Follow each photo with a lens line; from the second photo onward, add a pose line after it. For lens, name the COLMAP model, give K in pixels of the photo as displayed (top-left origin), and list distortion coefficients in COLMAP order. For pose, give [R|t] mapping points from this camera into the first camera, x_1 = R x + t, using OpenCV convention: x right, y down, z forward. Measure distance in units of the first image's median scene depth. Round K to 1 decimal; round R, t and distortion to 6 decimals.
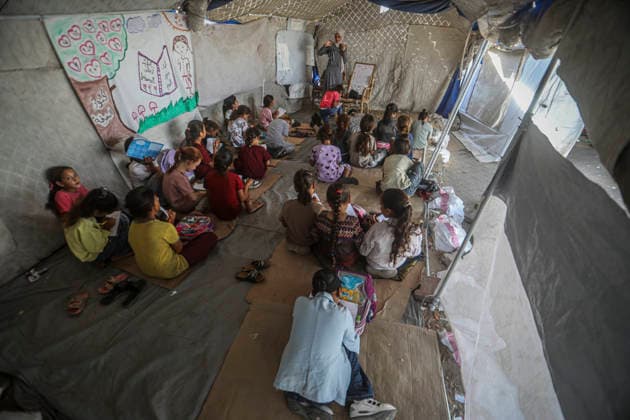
lens RADIAL K [[286.1, 0, 314.2], [0, 286.1, 216.6], [0, 0, 1]] dist [-0.033752, 0.008320]
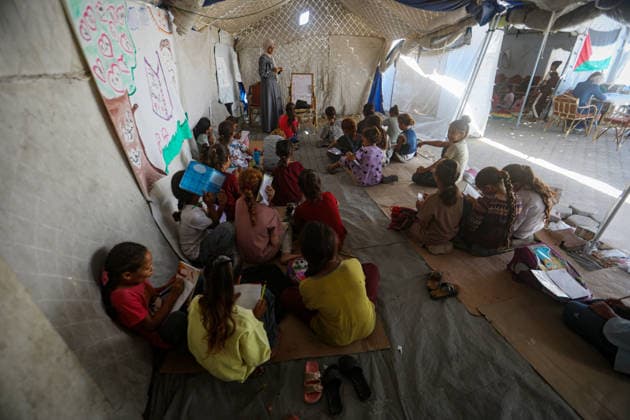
lens RADIAL K [[286.1, 0, 314.2], [0, 286.1, 216.6], [0, 0, 1]] dist [-0.033752, 0.008320]
pose [[0.873370, -0.269679, 0.405584, -0.351152], [0.295127, 0.955458, -0.000218, -0.050761], [-0.387459, 0.119889, 0.914058, 0.141691]]
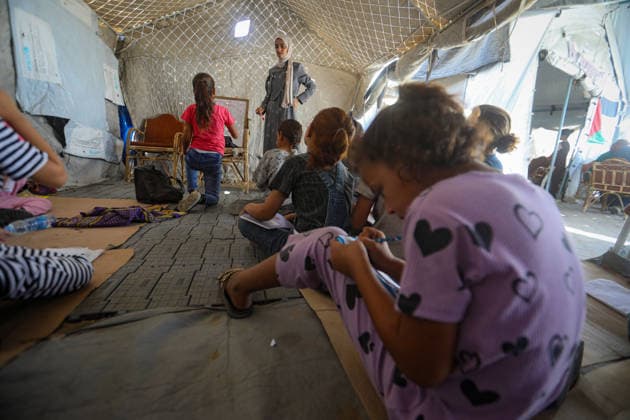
lens RADIAL K [[286.1, 0, 314.2], [0, 286.1, 216.6], [0, 0, 1]] dist [-0.033752, 0.008320]
pose [[0.799307, -0.106614, 0.591390, -0.056547], [0.296570, 0.925922, -0.233913, -0.137911], [-0.522643, 0.362356, 0.771714, 0.595782]]
